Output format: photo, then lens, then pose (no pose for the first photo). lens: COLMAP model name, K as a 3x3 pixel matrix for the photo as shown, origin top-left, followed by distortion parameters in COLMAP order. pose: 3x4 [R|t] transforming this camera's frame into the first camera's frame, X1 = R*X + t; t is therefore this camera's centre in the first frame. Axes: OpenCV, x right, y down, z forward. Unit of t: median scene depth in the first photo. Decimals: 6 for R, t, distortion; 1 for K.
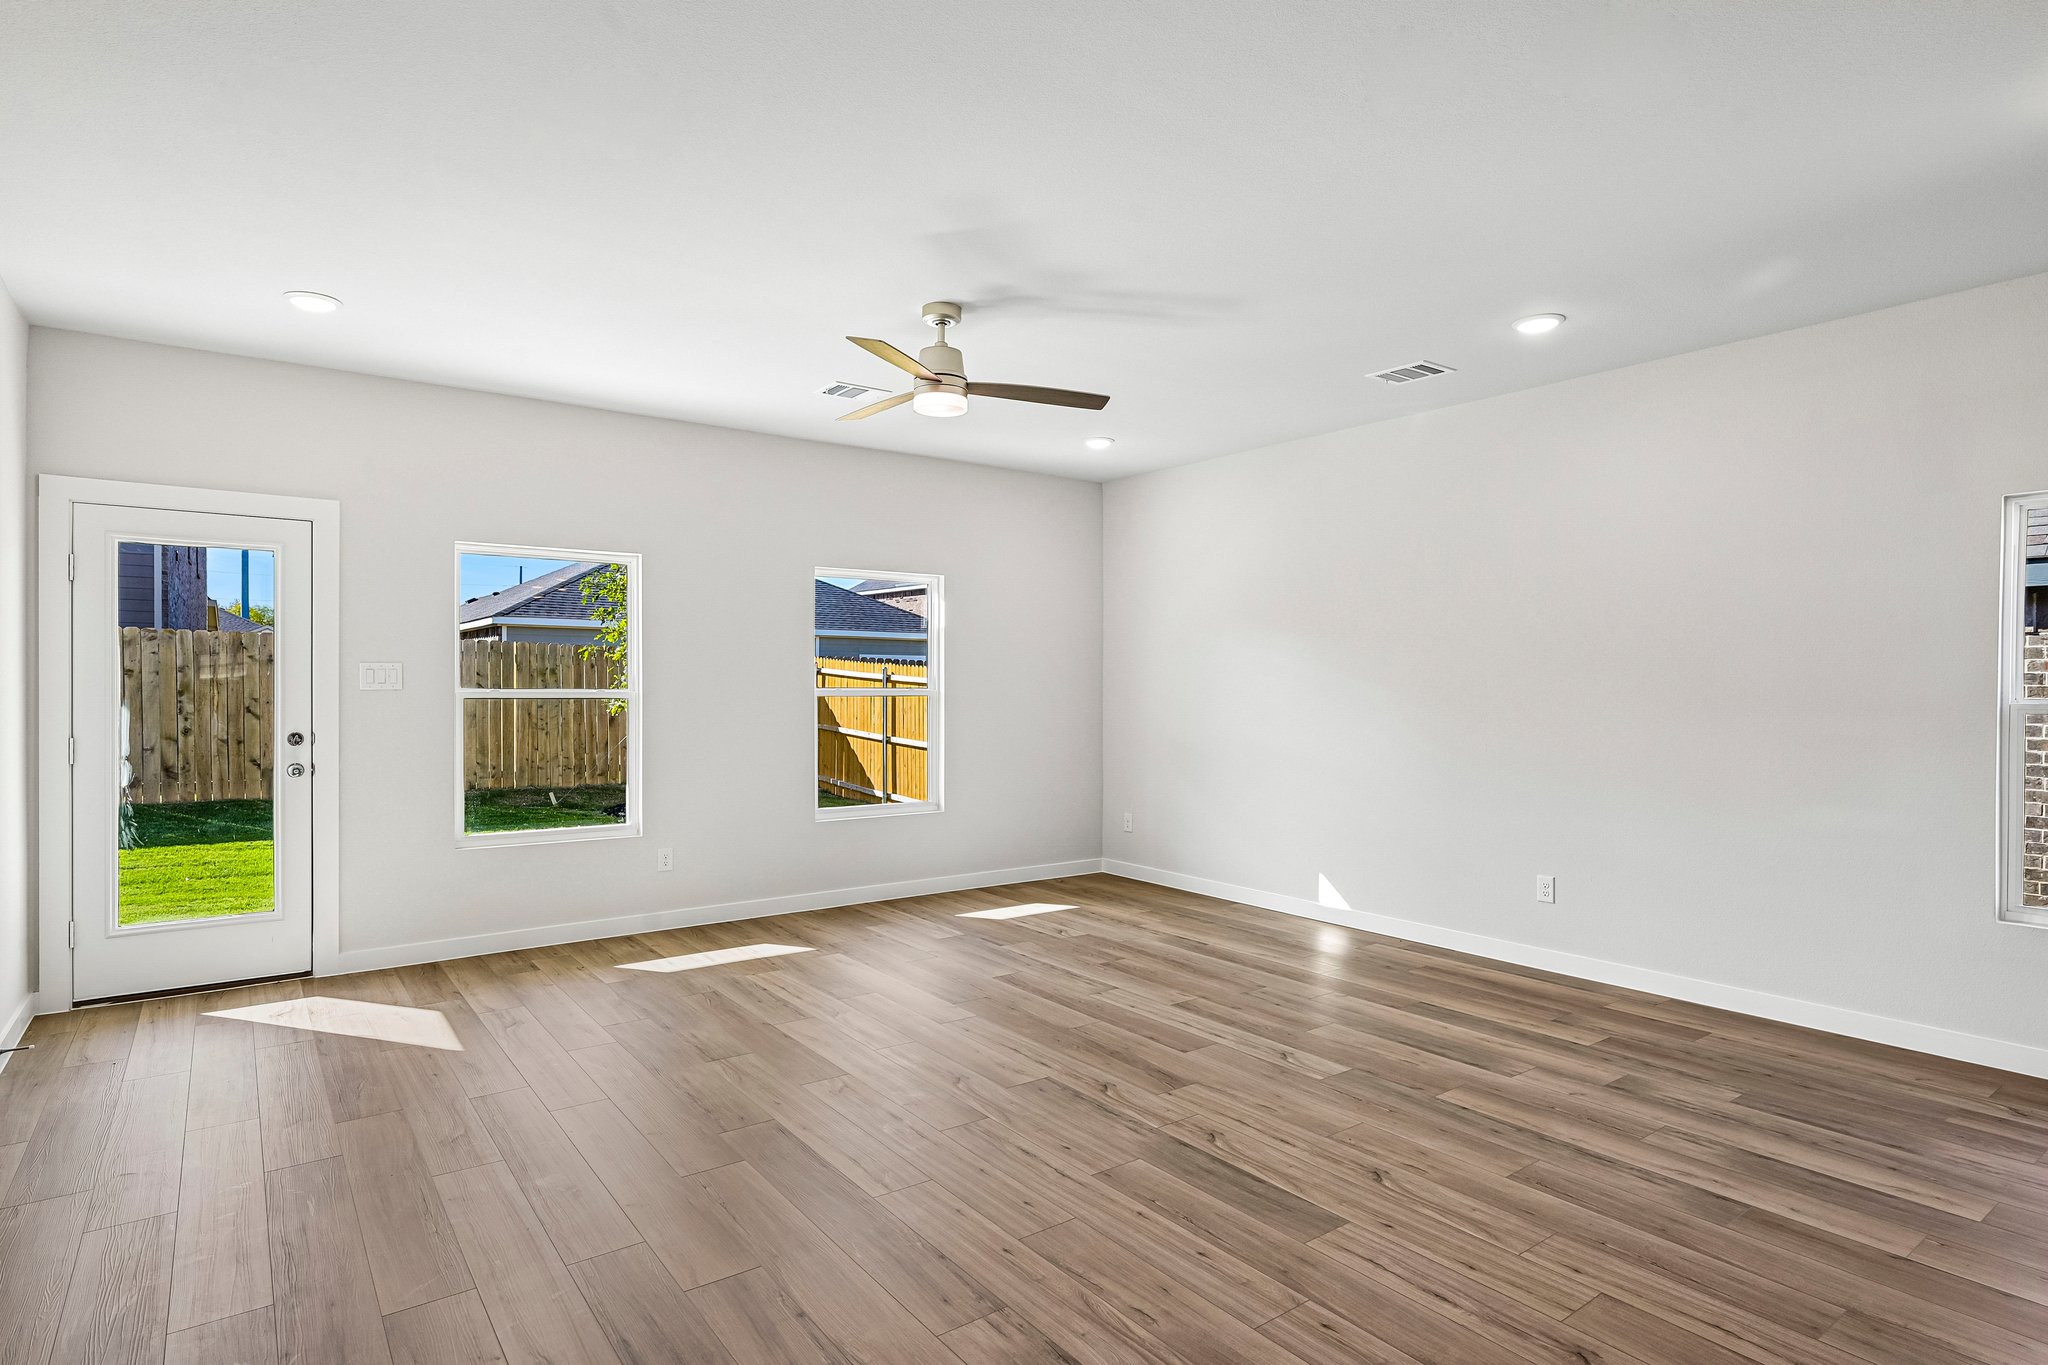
lens RADIAL K [[1076.5, 0, 1027.2], [0, 1076.5, 689.9], [0, 0, 1]] dist [-0.000402, 0.000051]
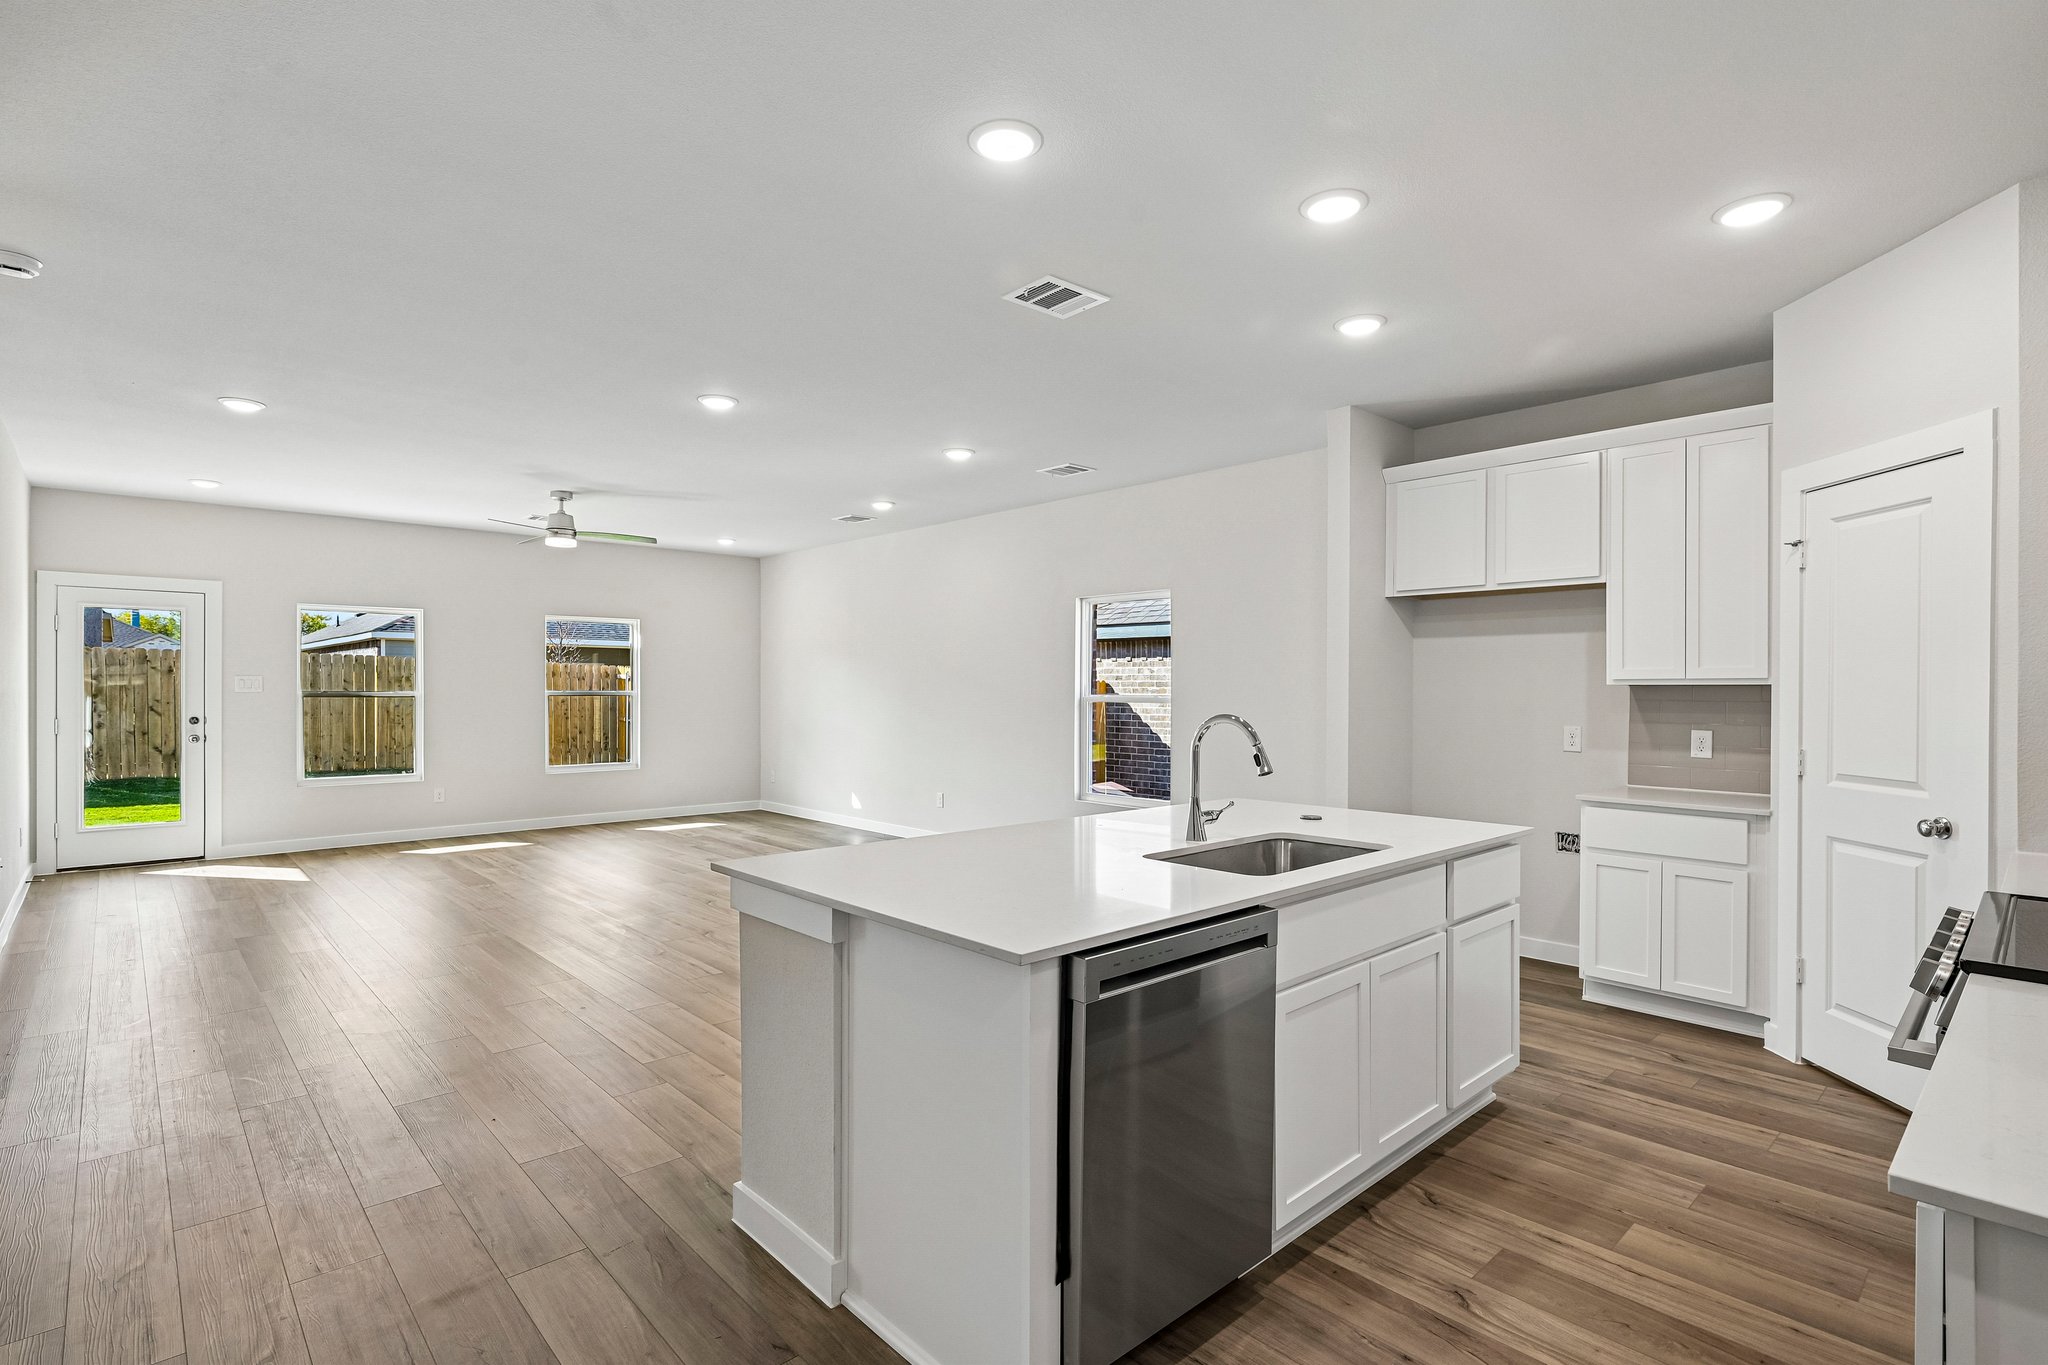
lens RADIAL K [[974.4, 0, 1025.9], [0, 974.4, 692.0], [0, 0, 1]] dist [0.000383, -0.000567]
pose [[0.993568, -0.001280, 0.113228, 0.457403], [0.001467, 0.999998, -0.001566, 0.004292], [-0.113226, 0.001722, 0.993568, -0.686836]]
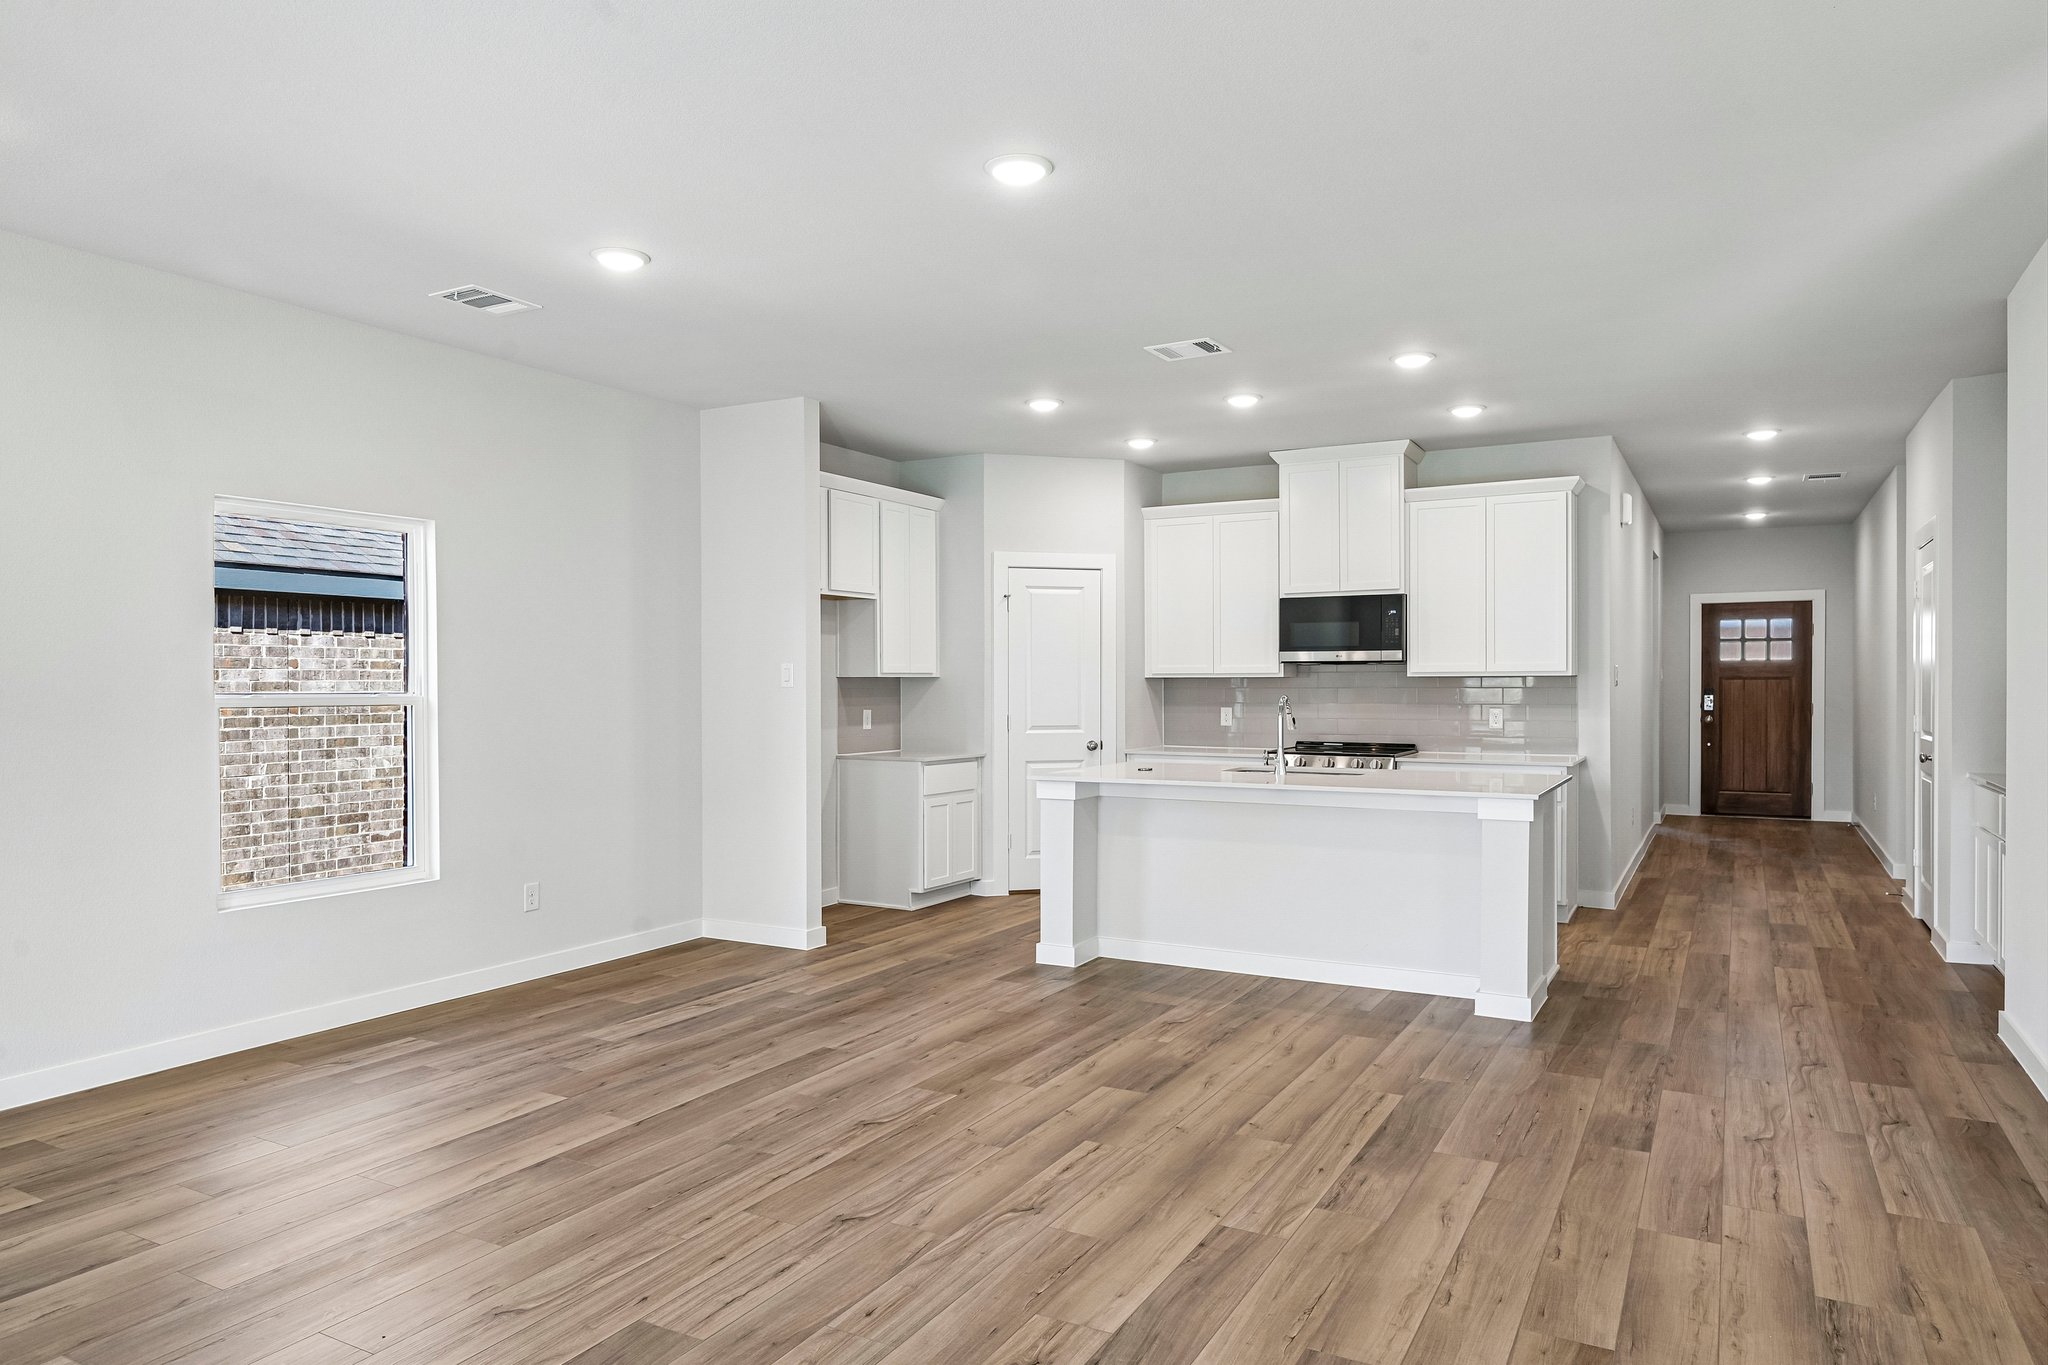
lens RADIAL K [[1281.9, 0, 1020.8], [0, 1281.9, 689.0], [0, 0, 1]] dist [-0.001000, -0.000416]
pose [[-0.411430, -0.007861, 0.911408, -0.401387], [0.005886, 0.999919, 0.011281, -0.004817], [-0.911422, 0.010006, -0.411350, 0.622935]]
